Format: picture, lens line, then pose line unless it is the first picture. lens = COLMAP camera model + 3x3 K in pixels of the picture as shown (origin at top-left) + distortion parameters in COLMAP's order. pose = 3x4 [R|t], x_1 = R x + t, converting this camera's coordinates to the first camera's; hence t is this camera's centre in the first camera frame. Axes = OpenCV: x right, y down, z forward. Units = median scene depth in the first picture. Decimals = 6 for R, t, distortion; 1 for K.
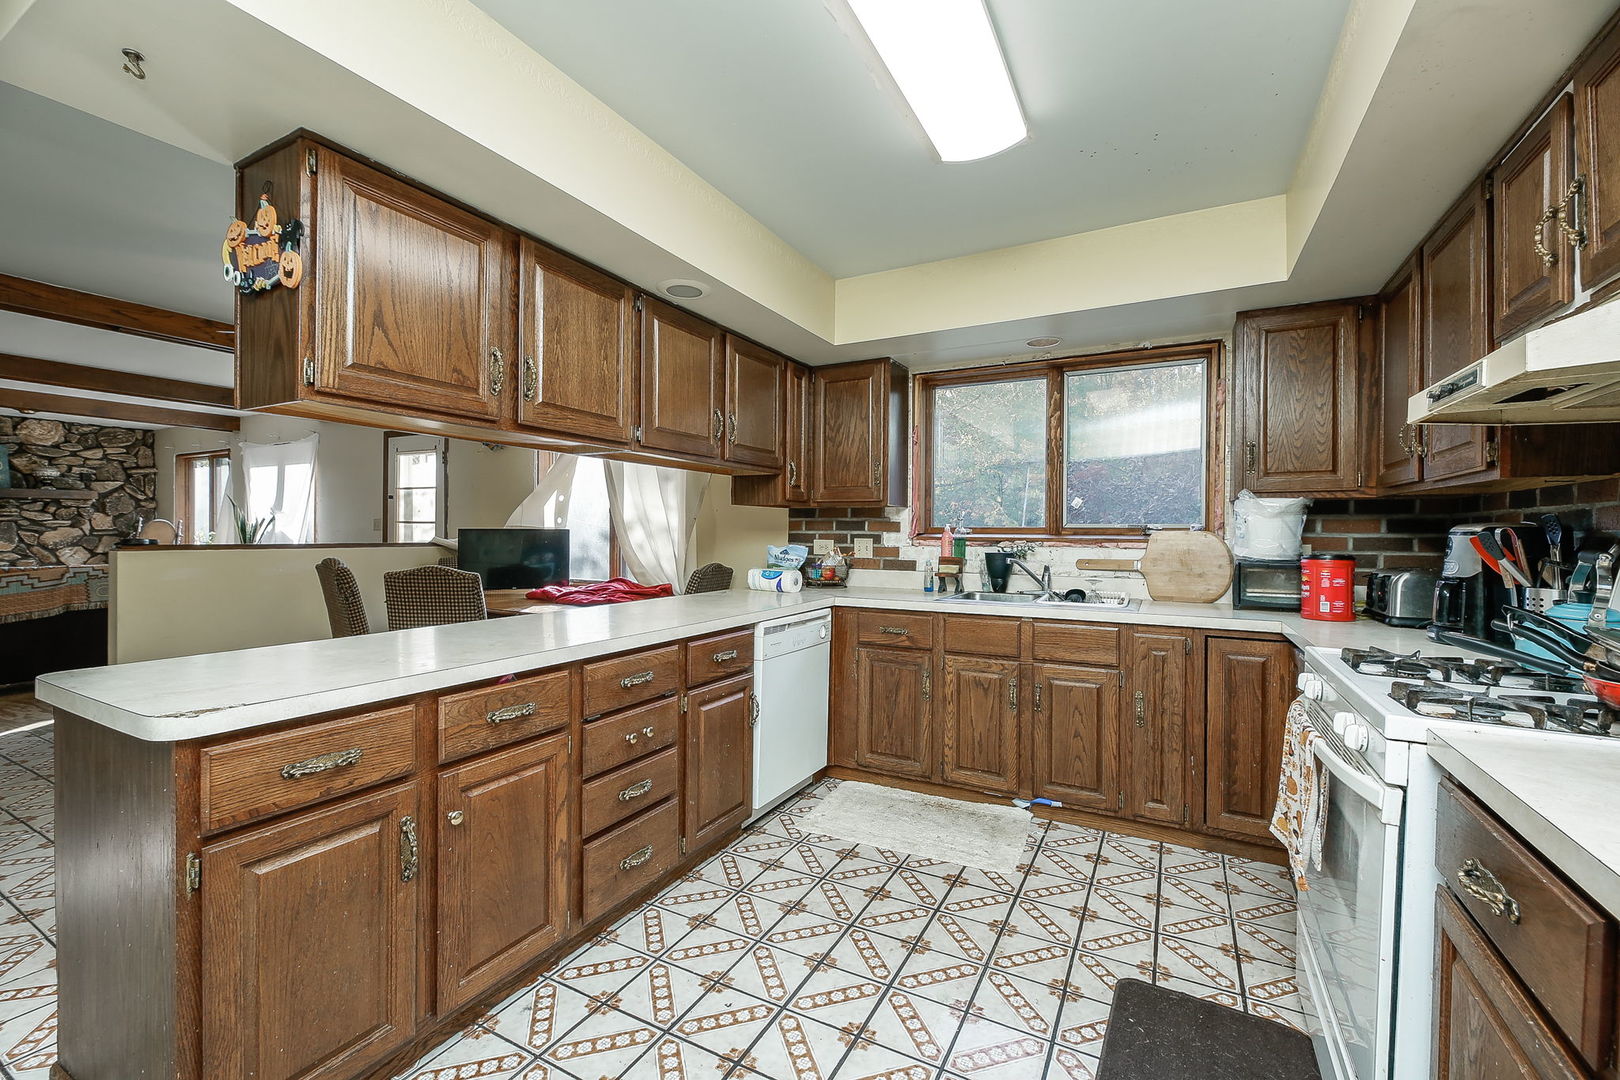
lens RADIAL K [[662.9, 0, 812.3], [0, 662.9, 533.9], [0, 0, 1]] dist [-0.017505, -0.000769]
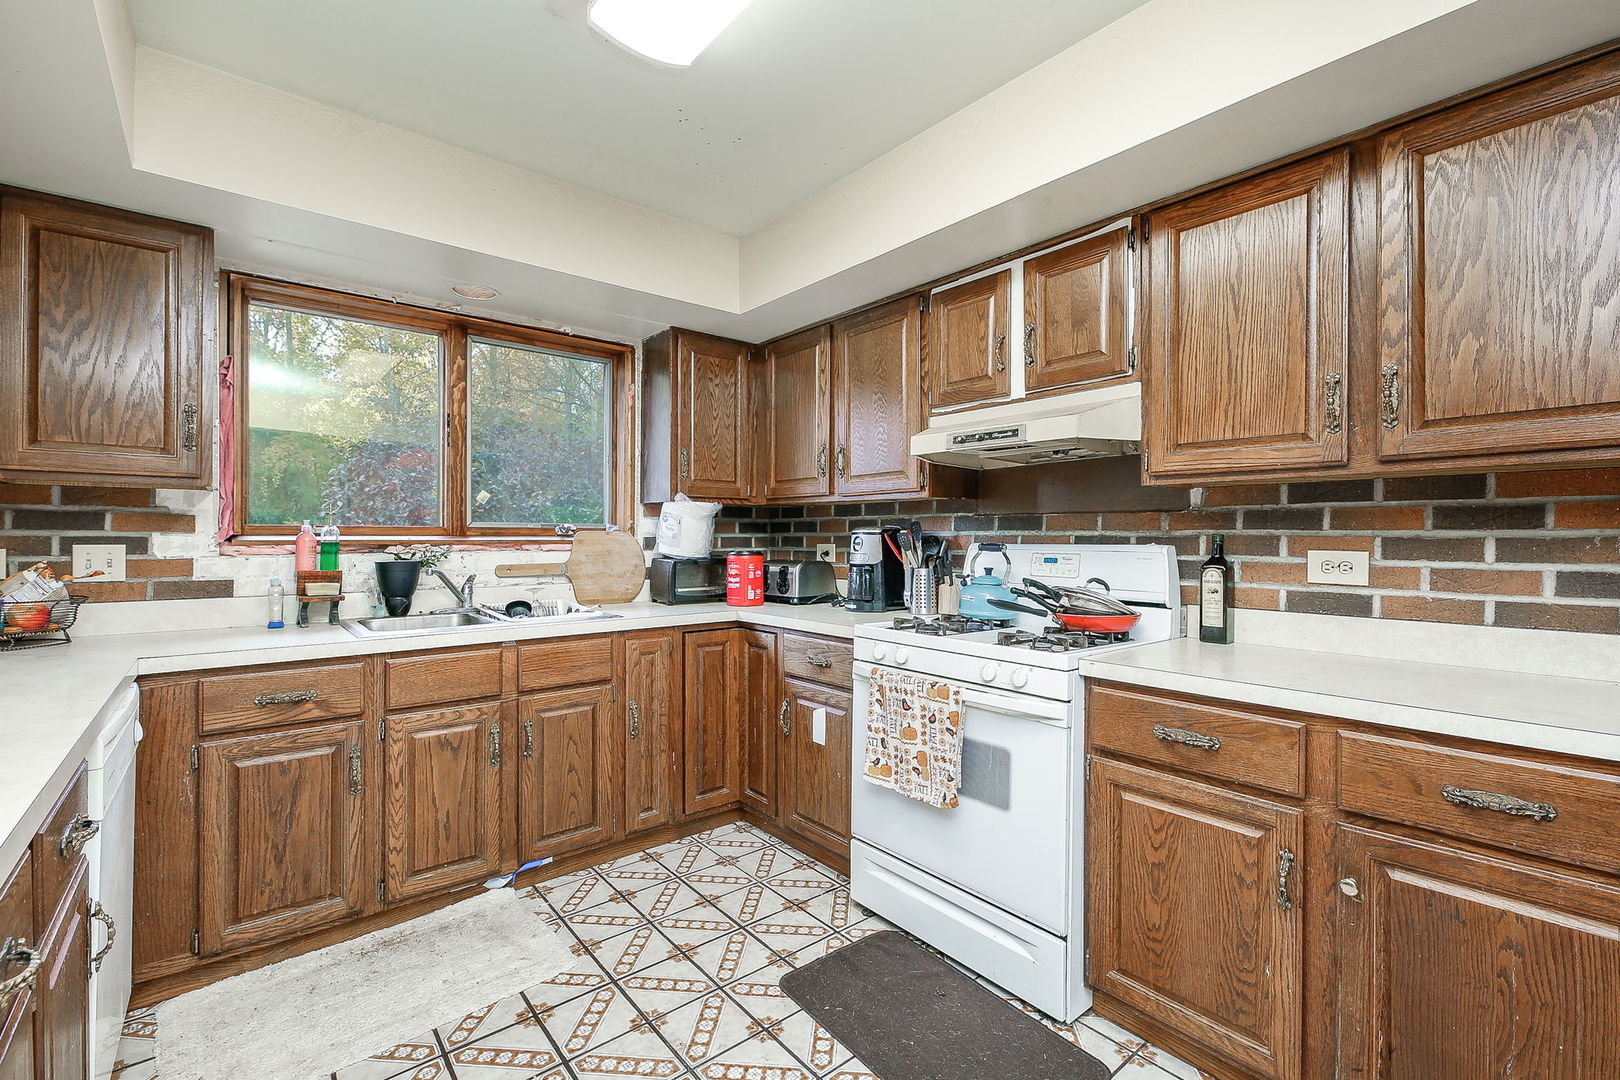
lens RADIAL K [[694.4, 0, 811.0], [0, 694.4, 538.1], [0, 0, 1]] dist [-0.011537, -0.000774]
pose [[0.367625, -0.006356, 0.929953, -0.304505], [0.004040, 0.999978, 0.005237, 0.001100], [-0.929966, 0.001832, 0.367642, 0.362666]]
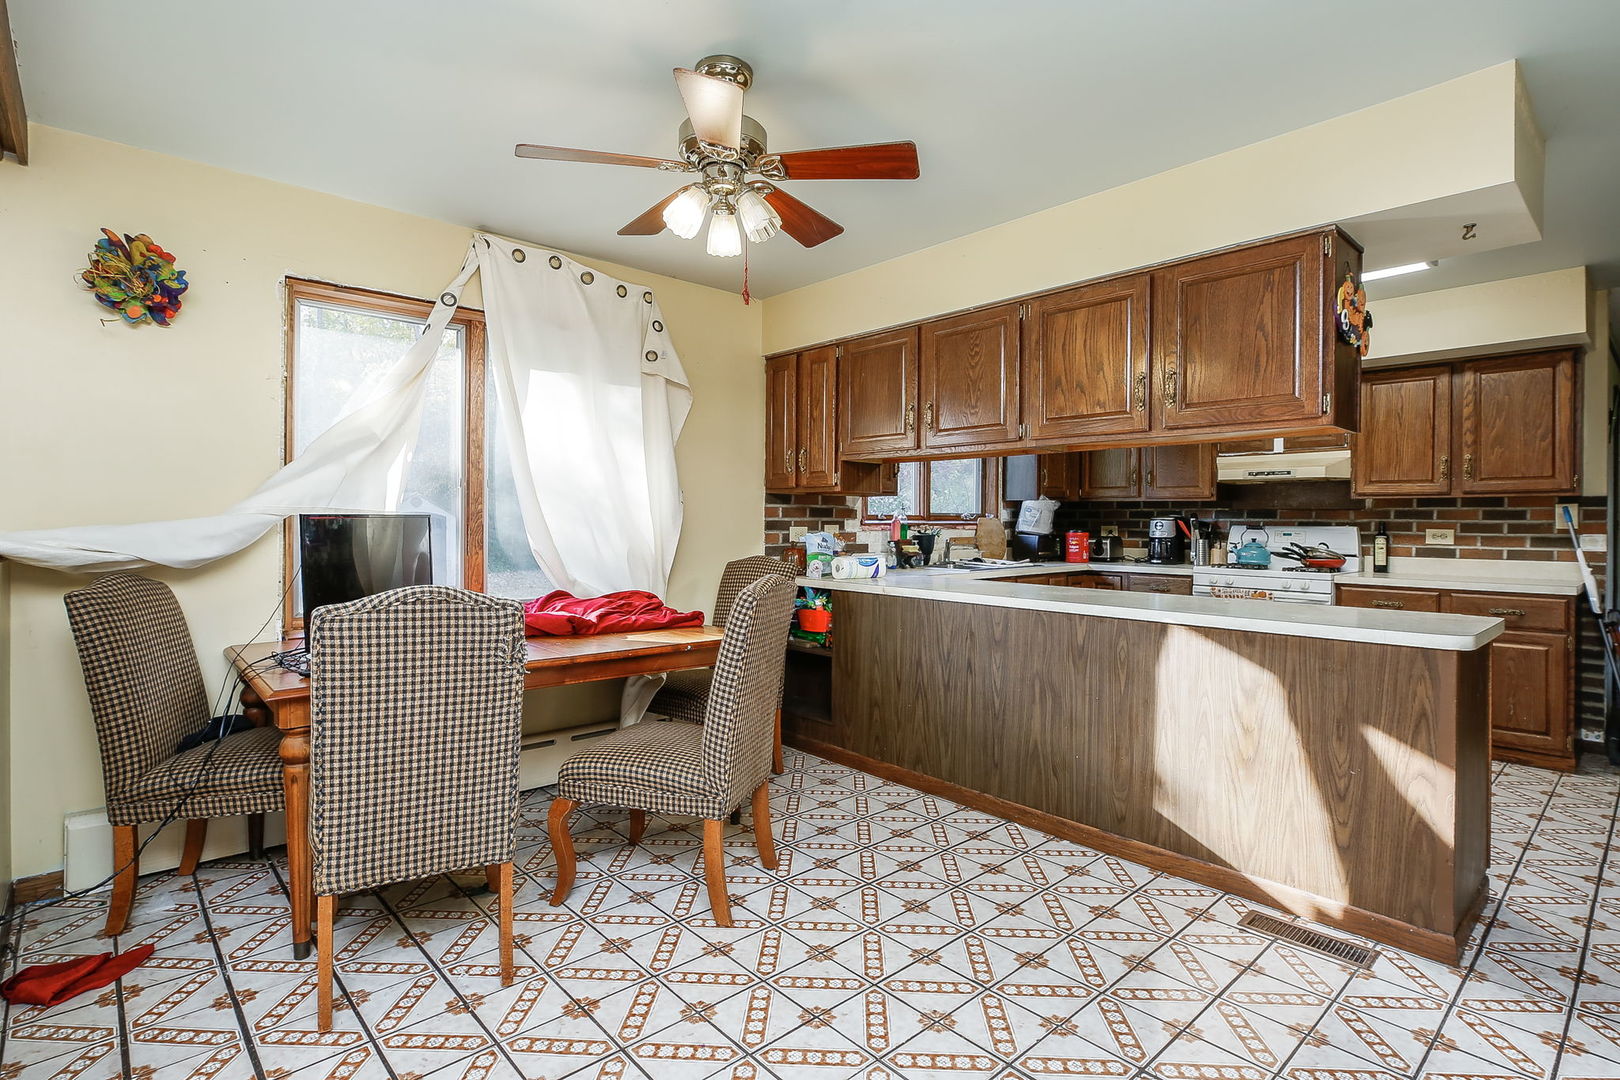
lens RADIAL K [[802.3, 0, 805.7], [0, 802.3, 521.0], [0, 0, 1]] dist [-0.005141, -0.000473]
pose [[0.321763, -0.005706, 0.946803, -1.534641], [0.000587, 0.999983, 0.005827, -0.009622], [-0.946820, -0.001319, 0.321761, 0.860347]]
